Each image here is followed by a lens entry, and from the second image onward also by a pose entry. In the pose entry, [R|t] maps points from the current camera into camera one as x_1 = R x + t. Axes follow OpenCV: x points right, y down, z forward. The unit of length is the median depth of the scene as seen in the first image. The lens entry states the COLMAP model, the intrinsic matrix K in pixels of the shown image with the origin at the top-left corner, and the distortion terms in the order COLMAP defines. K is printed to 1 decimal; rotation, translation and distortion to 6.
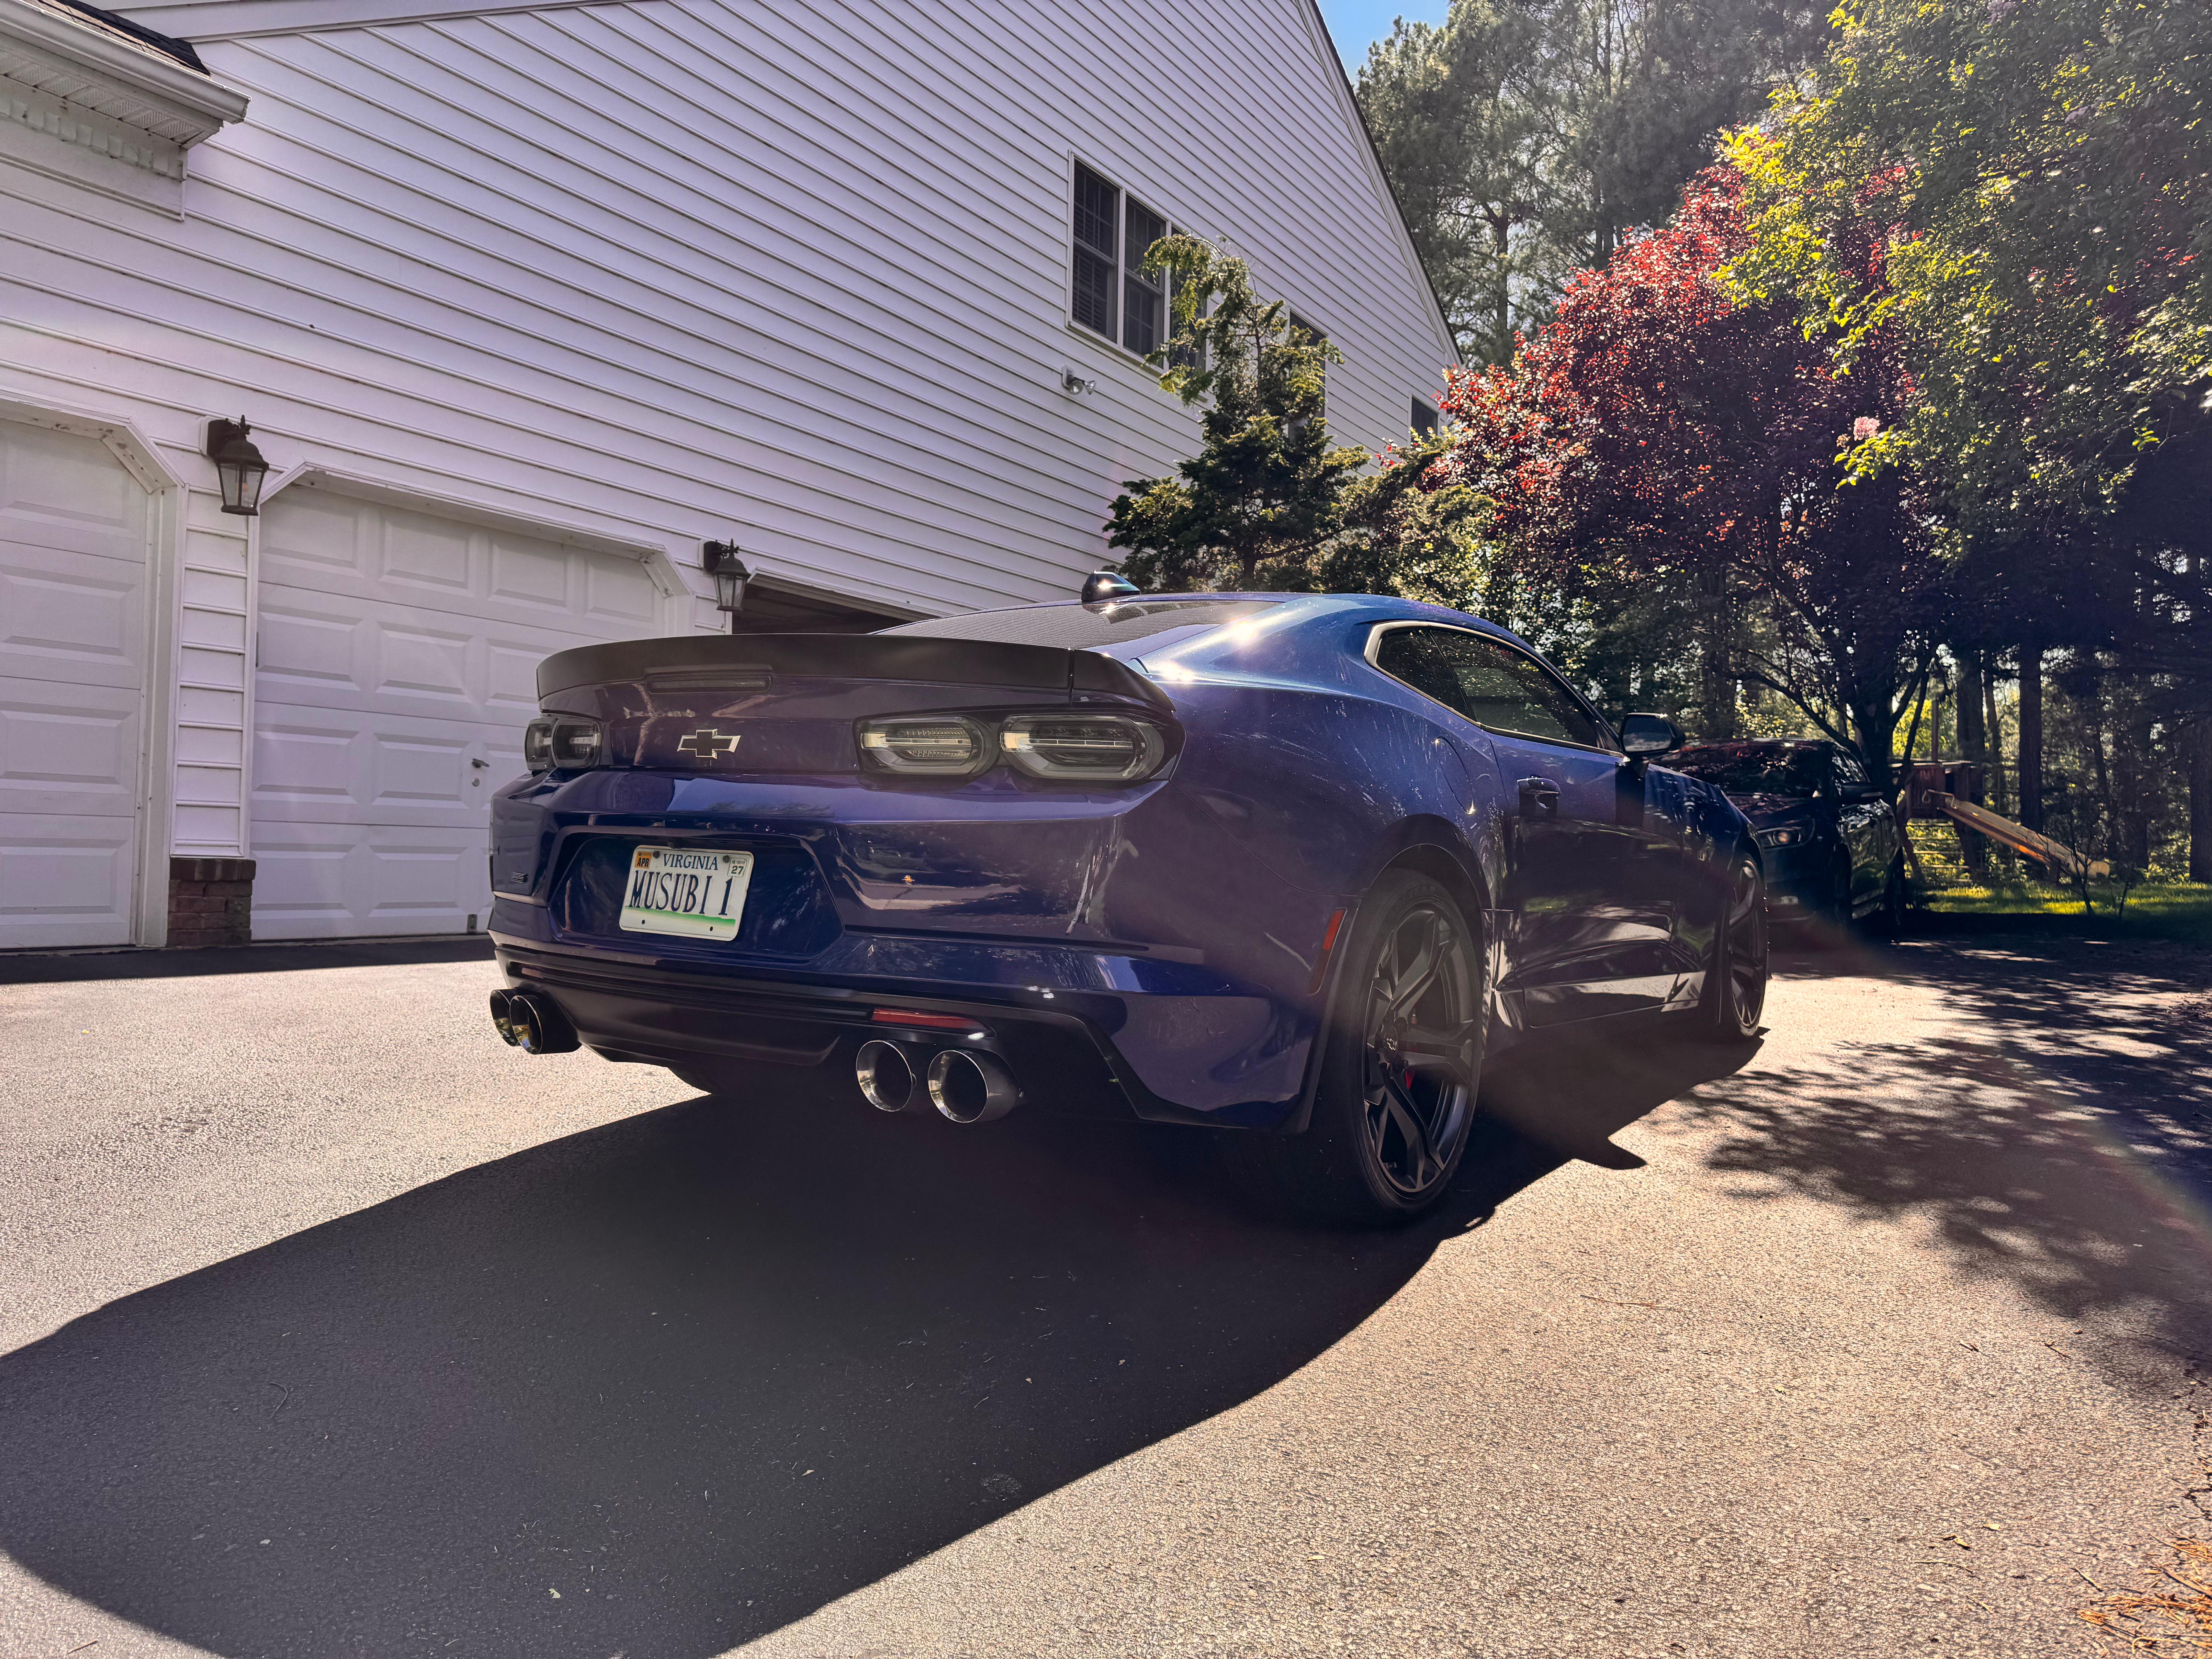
lens RADIAL K [[1548.6, 0, 1106.0], [0, 1548.6, 829.5], [0, 0, 1]] dist [0.046831, -0.060480]
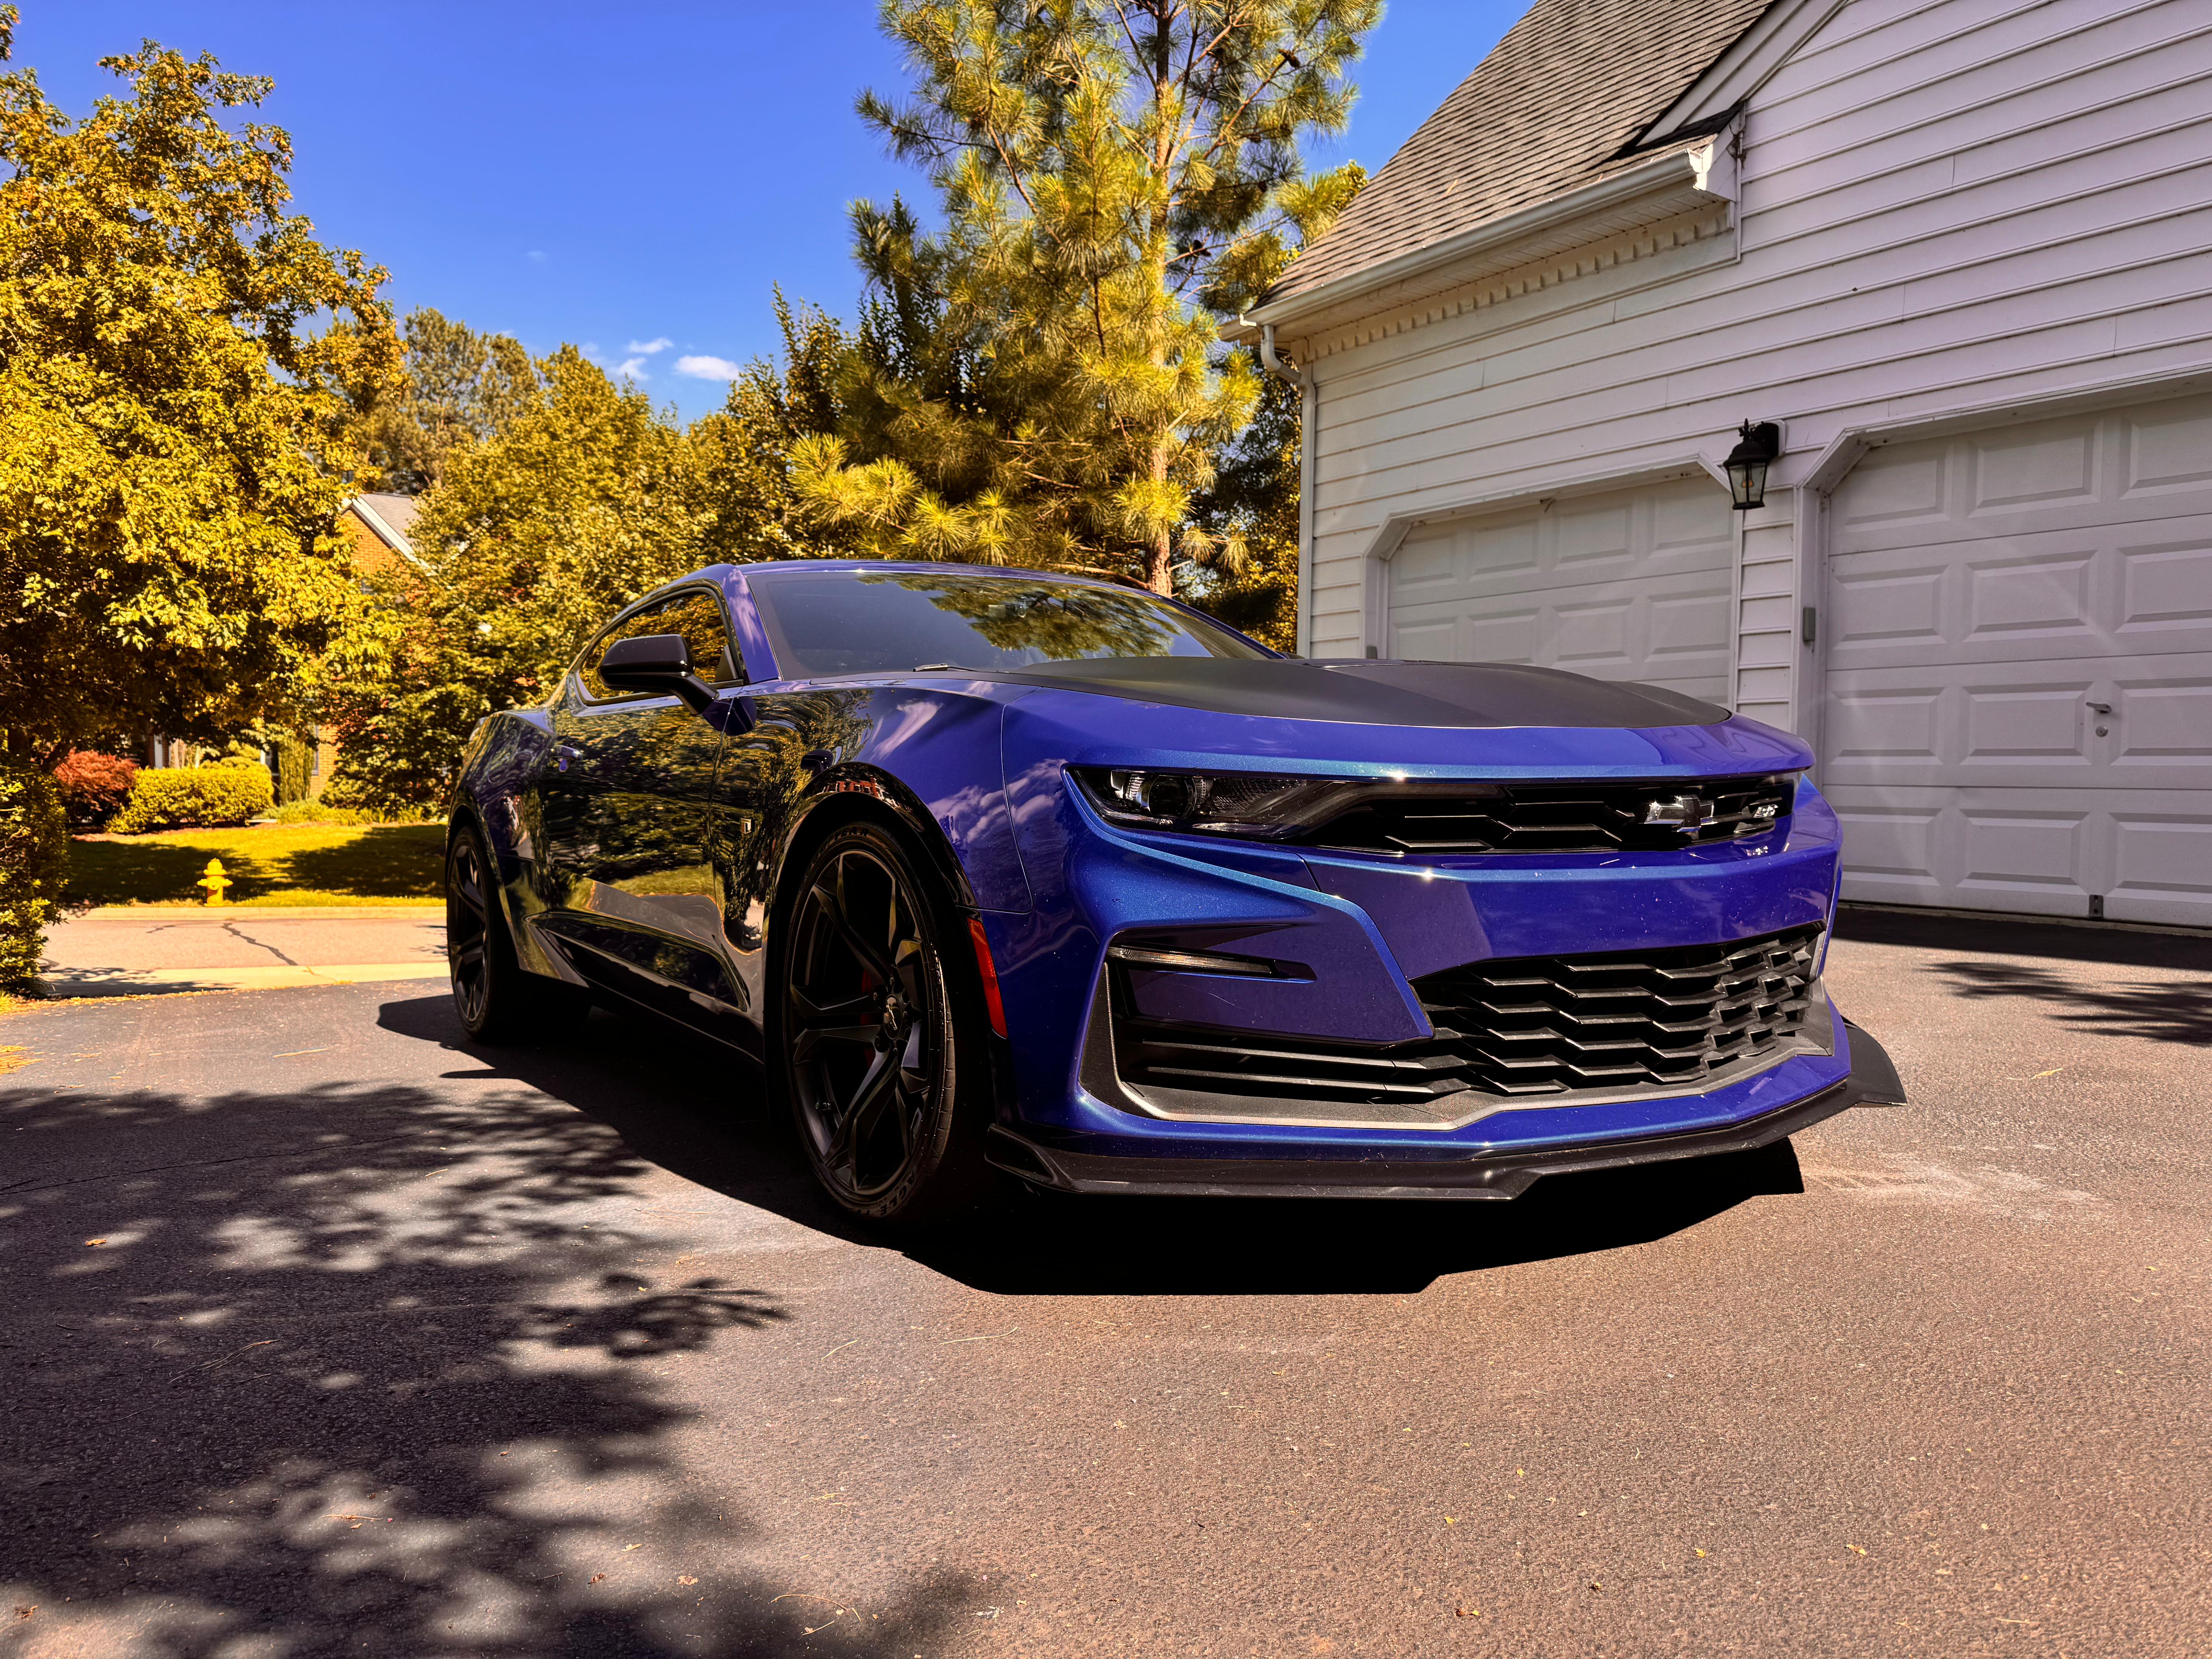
lens RADIAL K [[1534.8, 0, 1106.0], [0, 1534.8, 829.5], [0, 0, 1]] dist [0.050080, 0.000386]
pose [[-0.344504, -0.004338, -0.938775, 0.570235], [-0.013815, 0.999904, 0.000449, 0.029064], [0.938683, 0.013124, -0.344531, 0.859270]]
